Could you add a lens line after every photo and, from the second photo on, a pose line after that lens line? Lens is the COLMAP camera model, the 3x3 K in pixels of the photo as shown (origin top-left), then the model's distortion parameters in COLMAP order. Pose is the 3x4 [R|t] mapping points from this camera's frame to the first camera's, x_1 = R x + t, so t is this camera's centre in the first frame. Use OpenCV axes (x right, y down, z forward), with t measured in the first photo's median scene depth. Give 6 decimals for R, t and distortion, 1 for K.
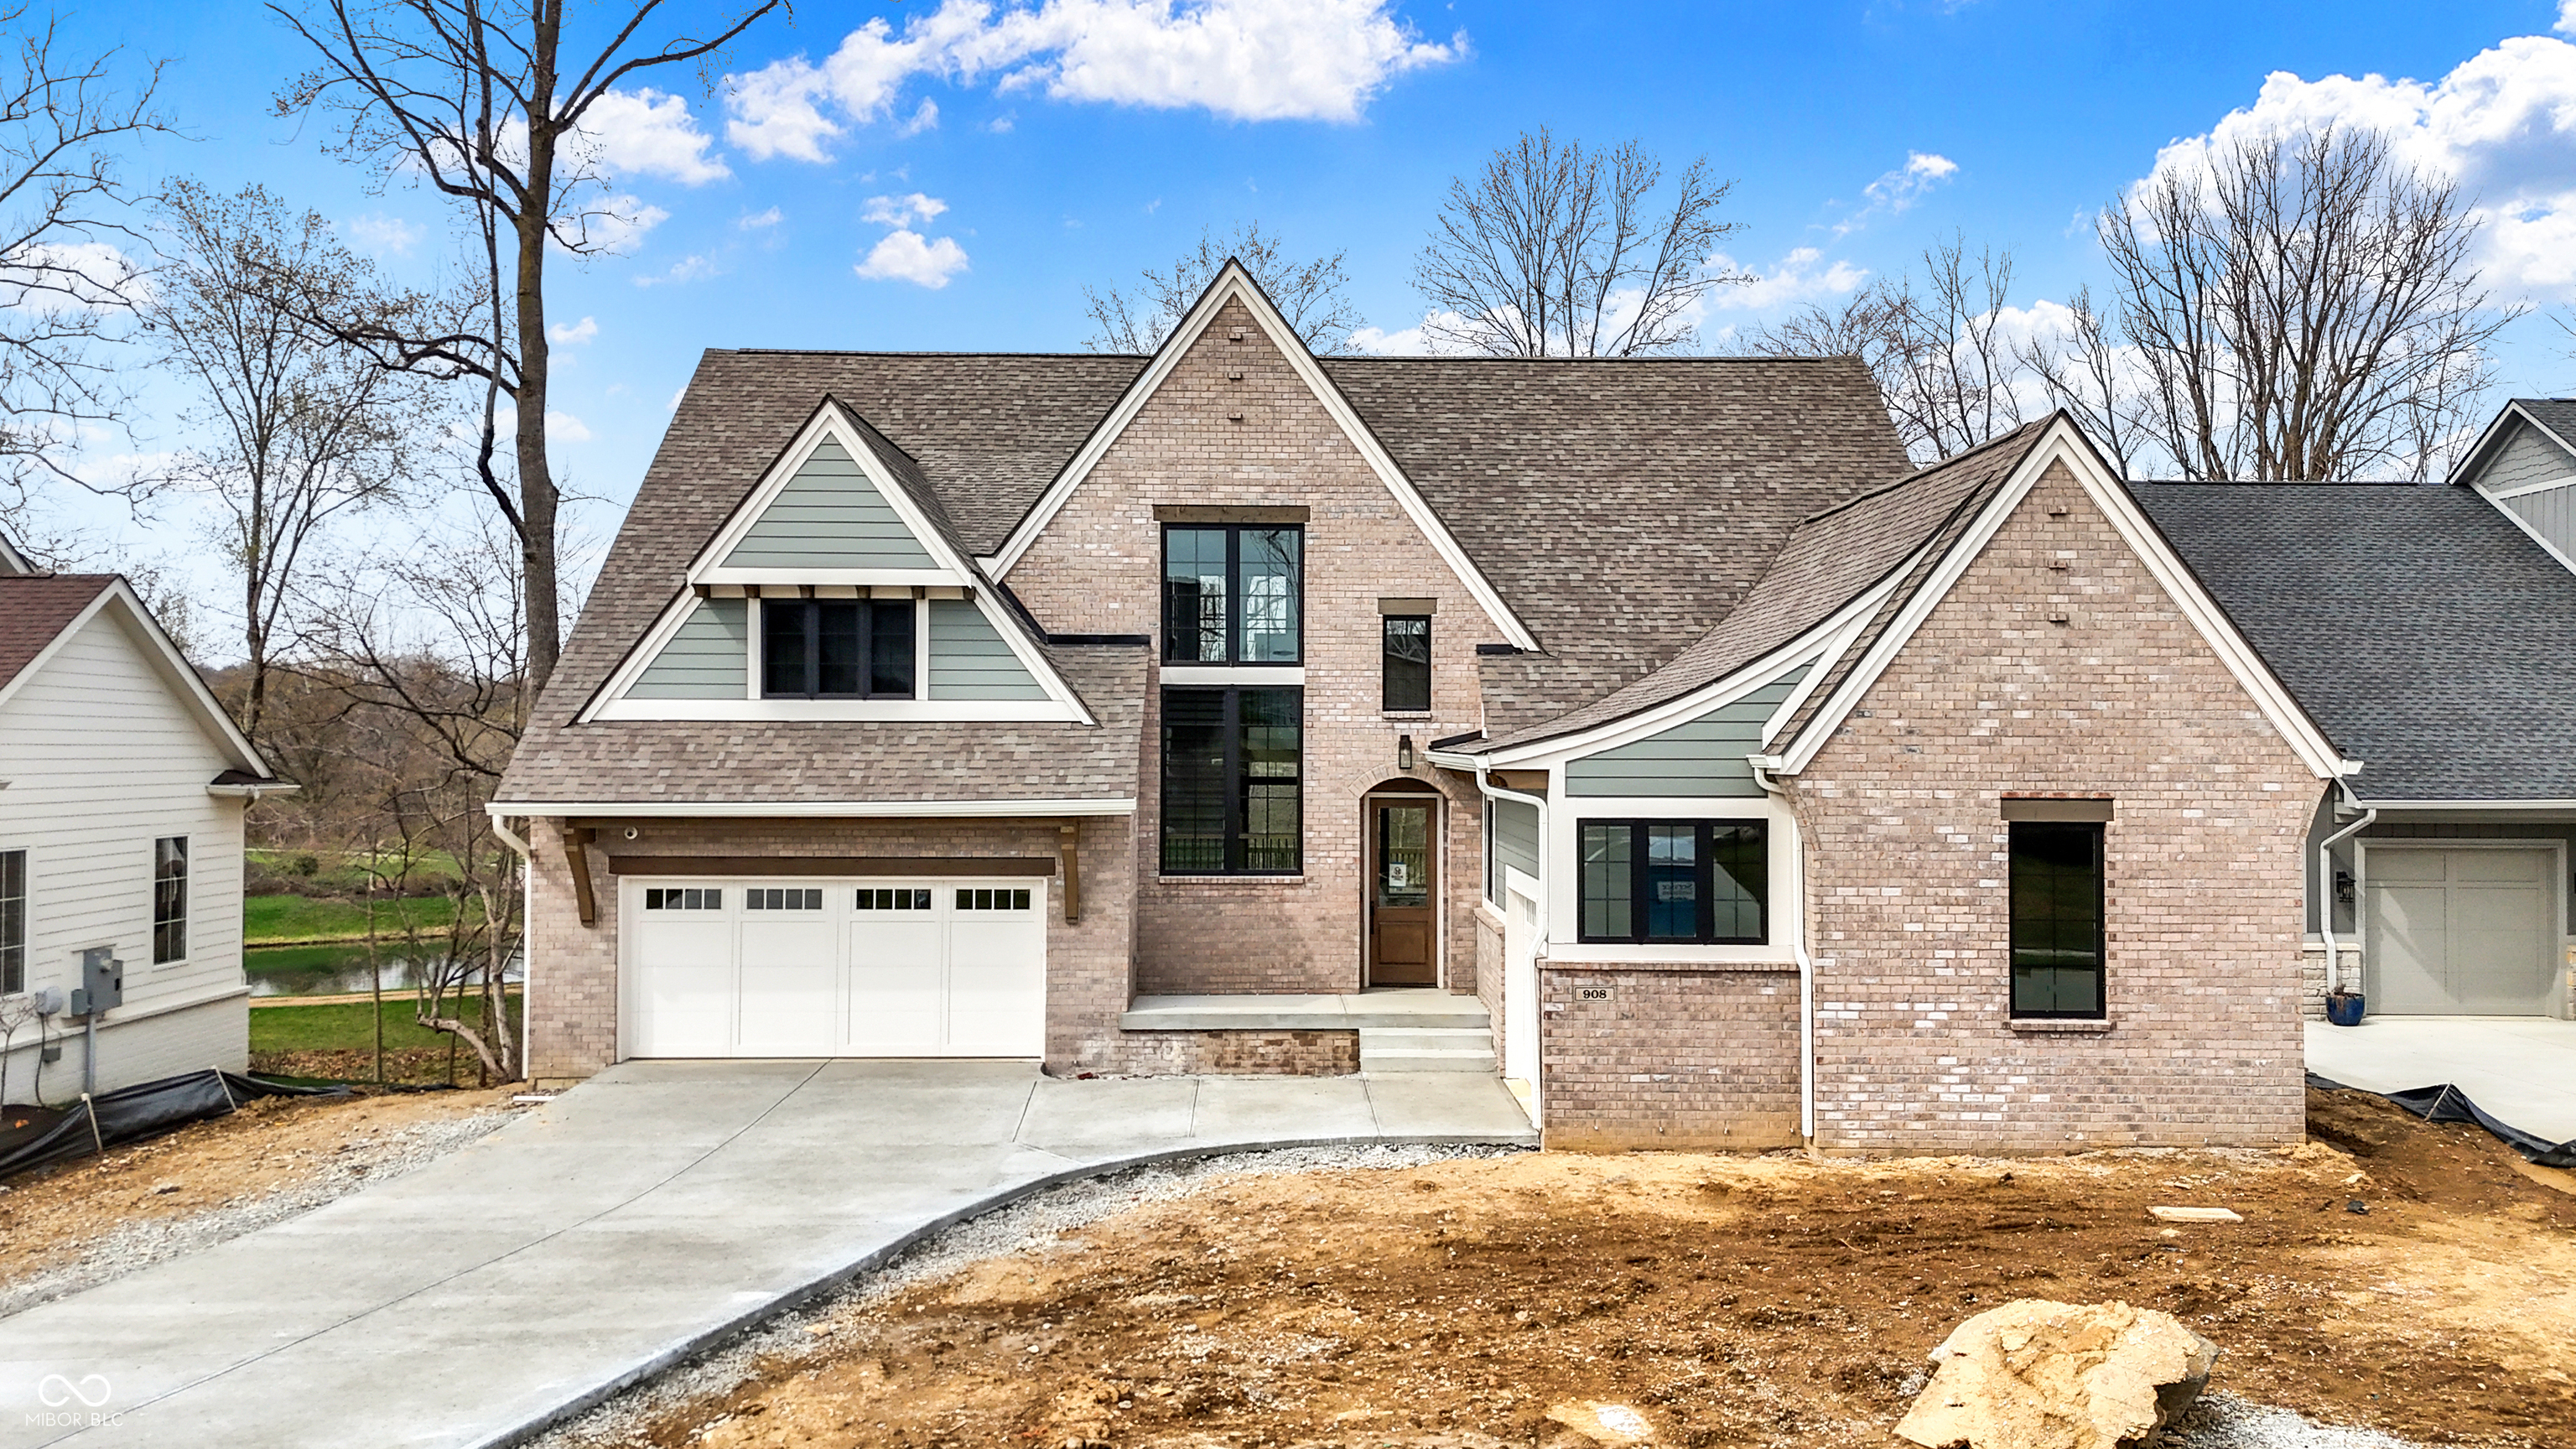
lens RADIAL K [[1936.2, 0, 1306.0], [0, 1936.2, 727.3], [0, 0, 1]] dist [0.064026, -0.088490]
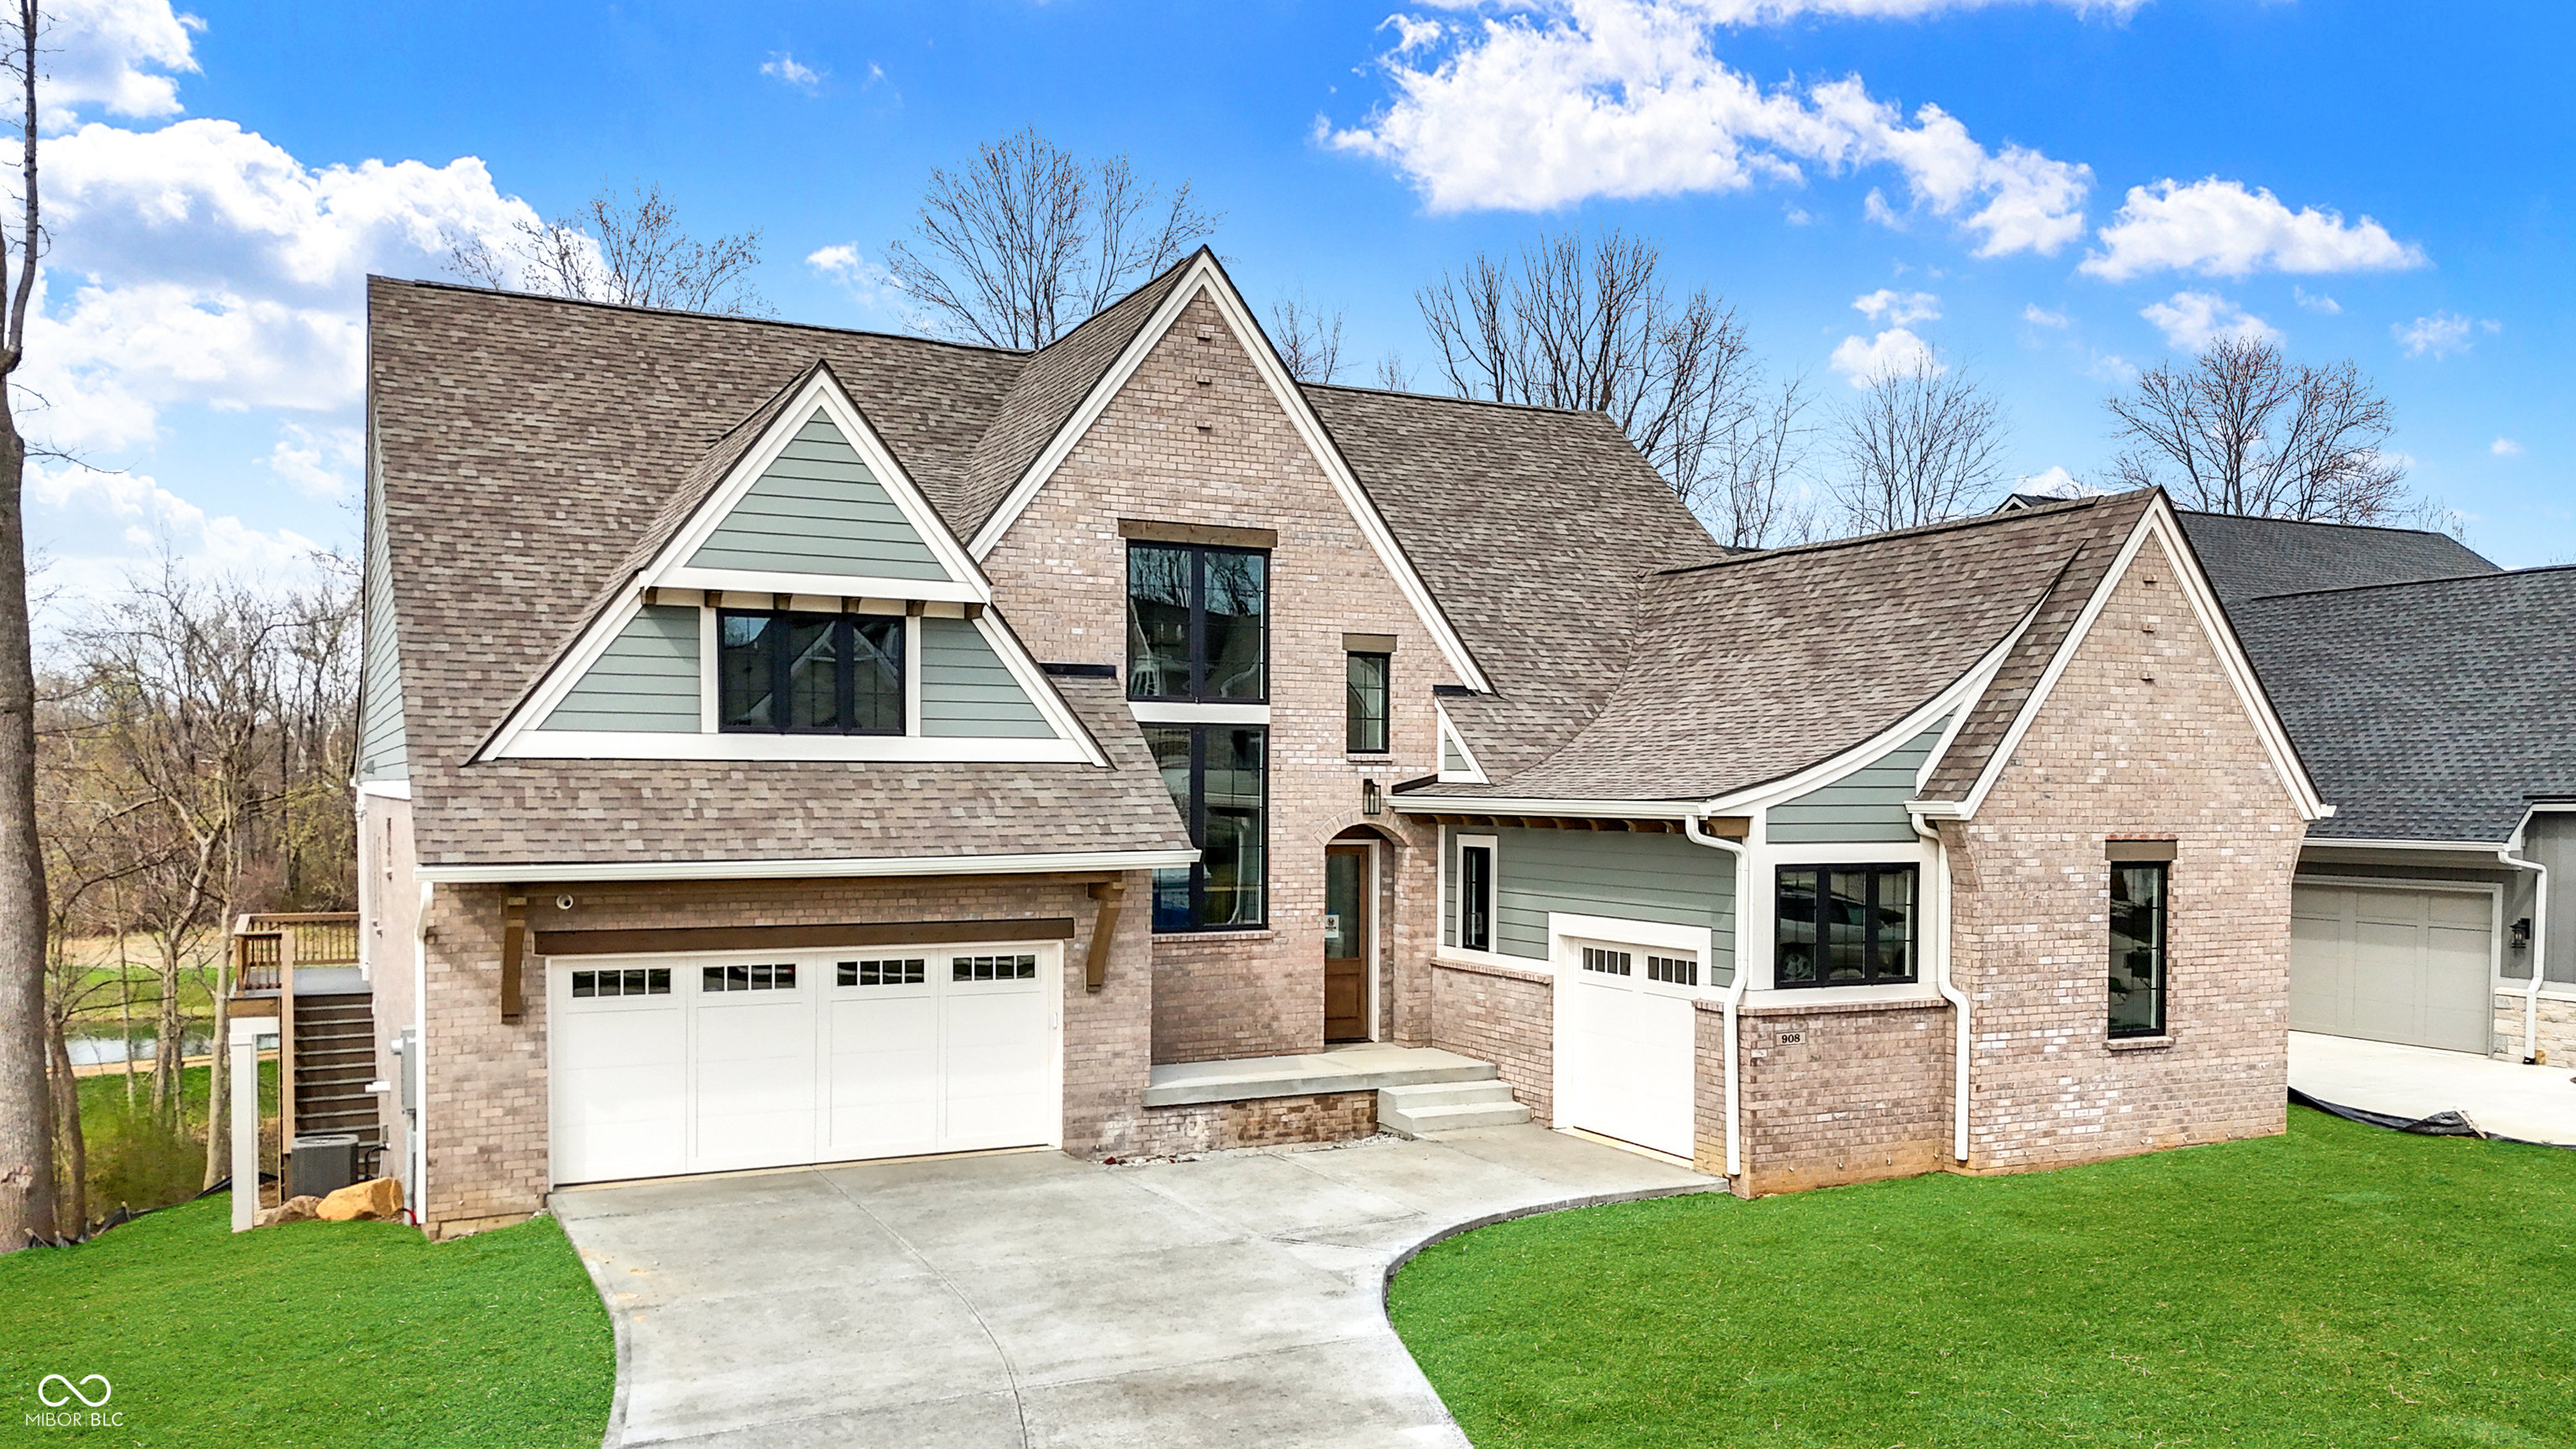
lens RADIAL K [[1981.7, 0, 1310.9], [0, 1981.7, 863.3], [0, 0, 1]] dist [0.049472, -0.004099]
pose [[0.899929, -0.015902, 0.435747, -0.425413], [-0.006274, 0.998759, 0.049406, -0.002726], [-0.435992, -0.047196, 0.898712, 0.146558]]
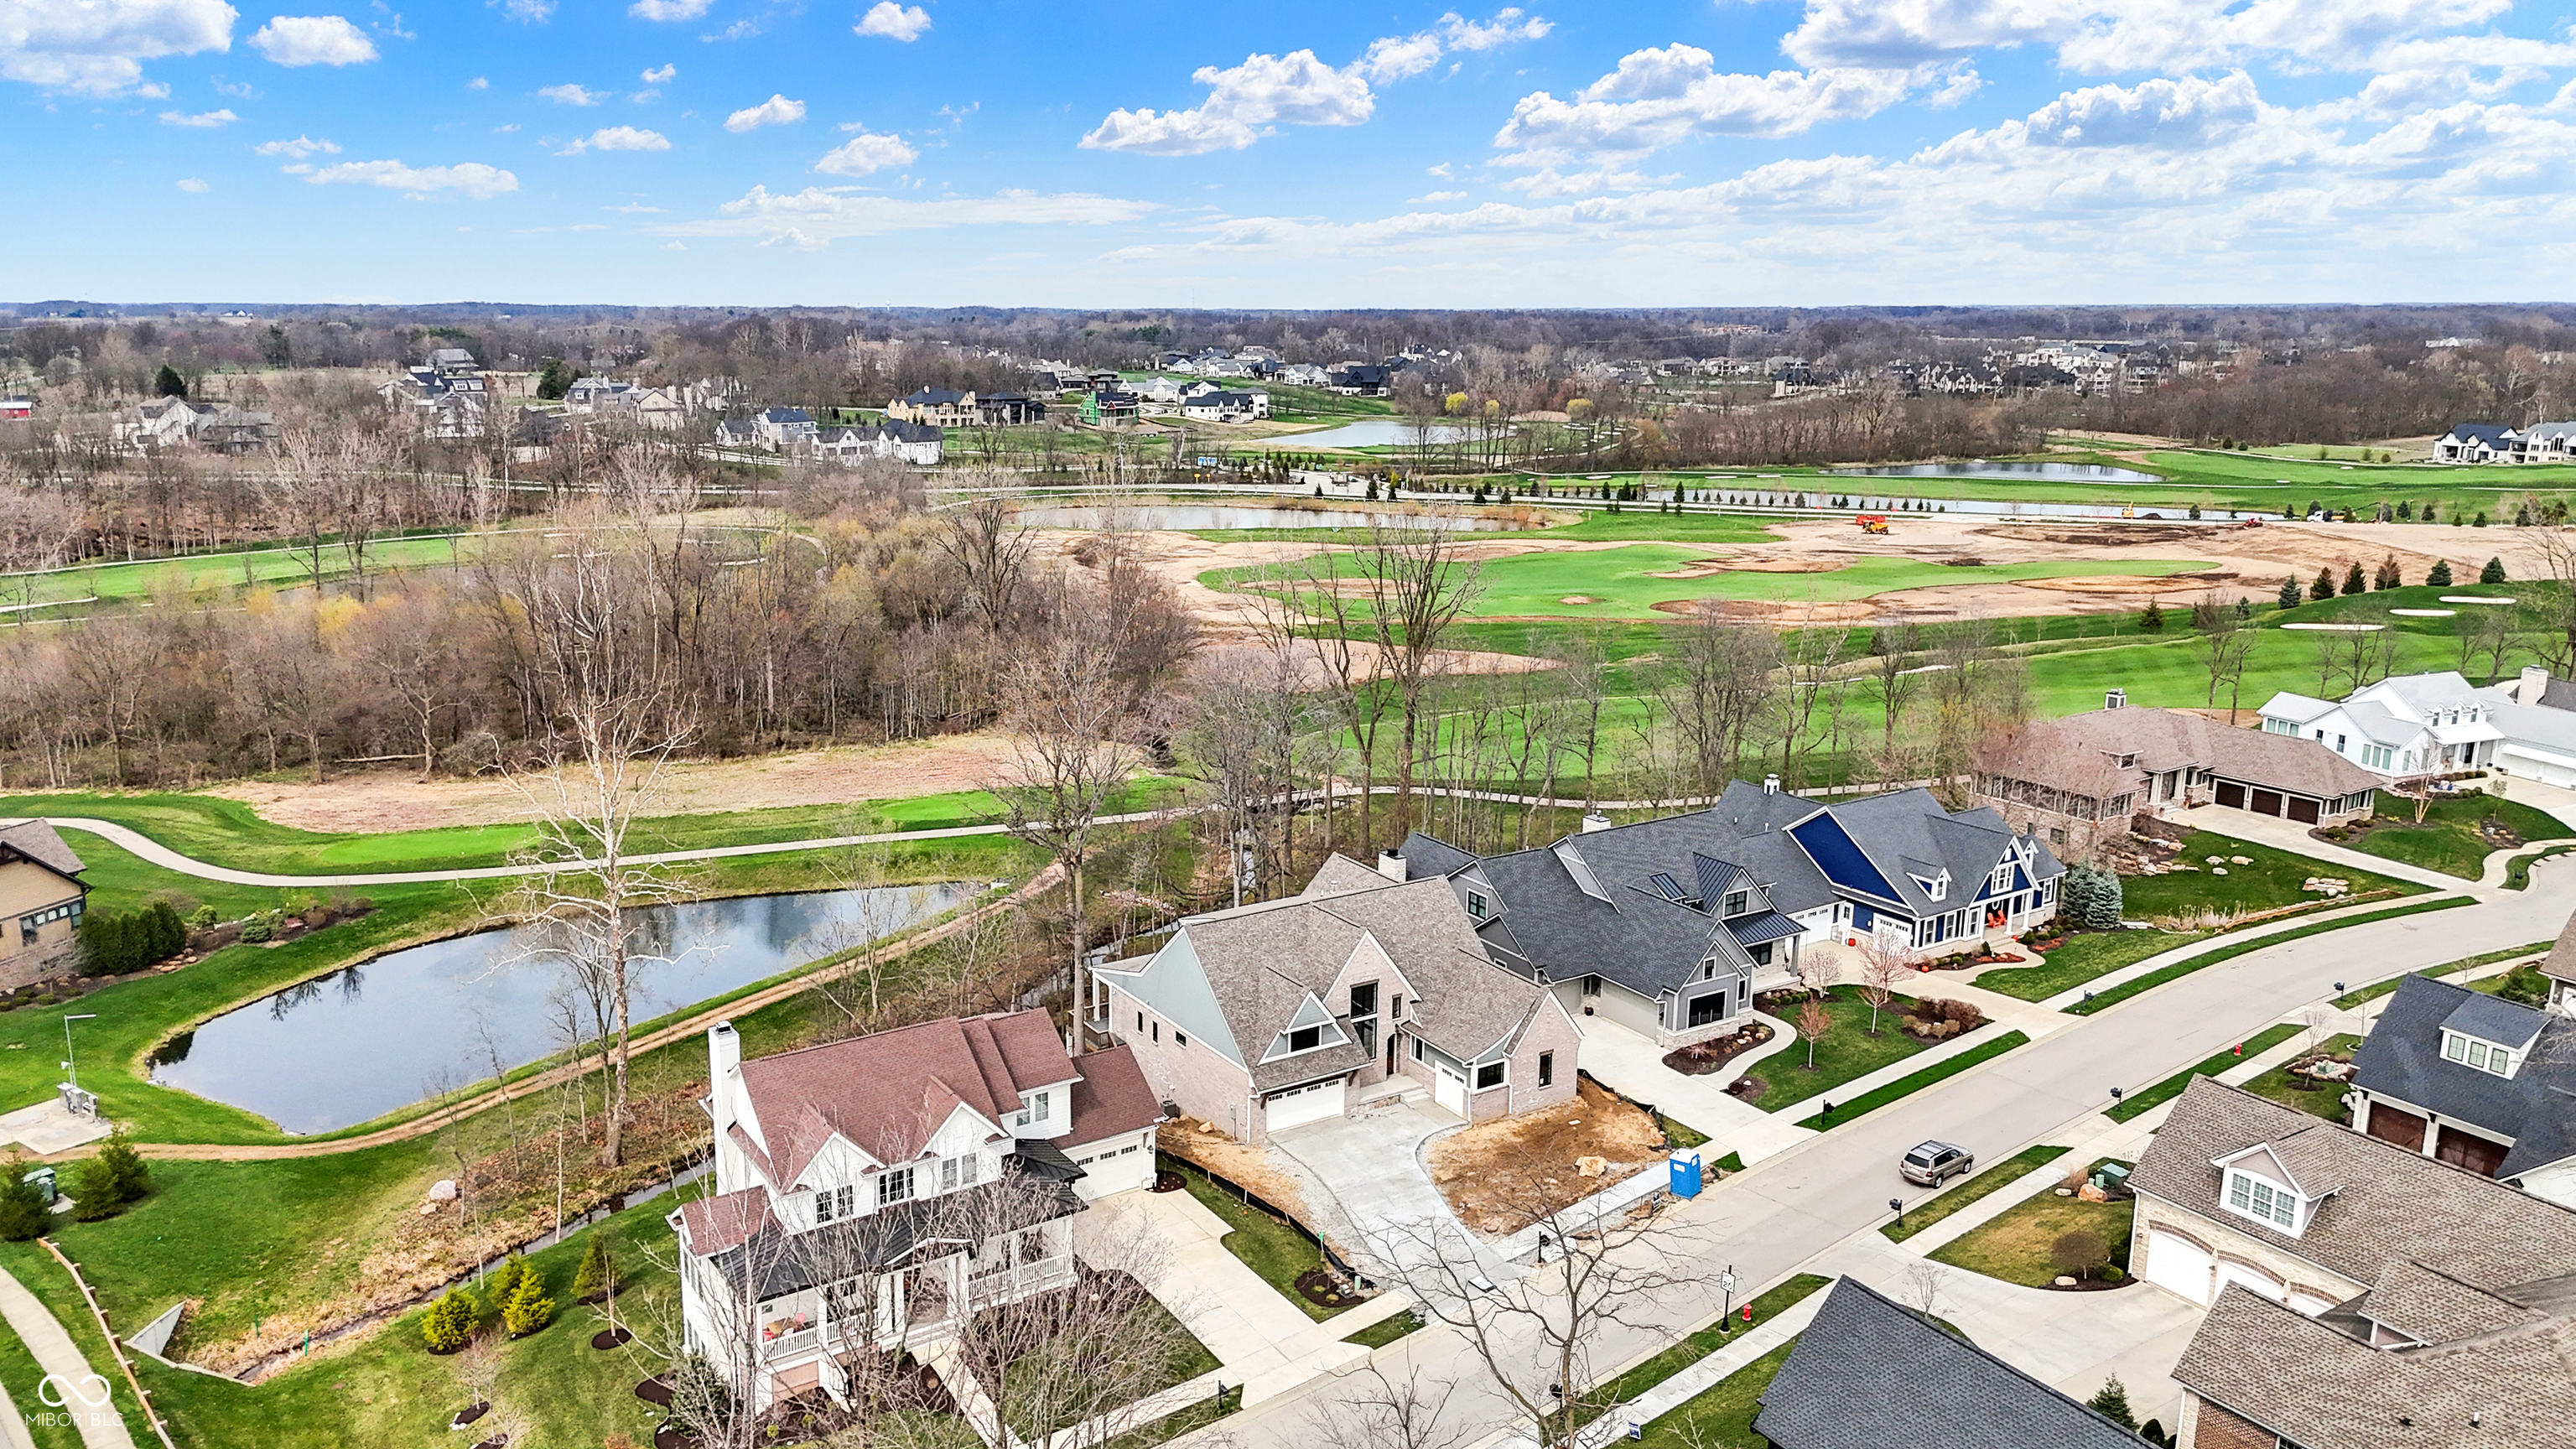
lens RADIAL K [[1893.6, 0, 1302.5], [0, 1893.6, 714.6], [0, 0, 1]] dist [0.048319, -0.006205]
pose [[0.854296, -0.110321, 0.507945, -2.423223], [-0.004663, 0.975551, 0.219724, -1.760460], [-0.519766, -0.190078, 0.832894, -2.546955]]
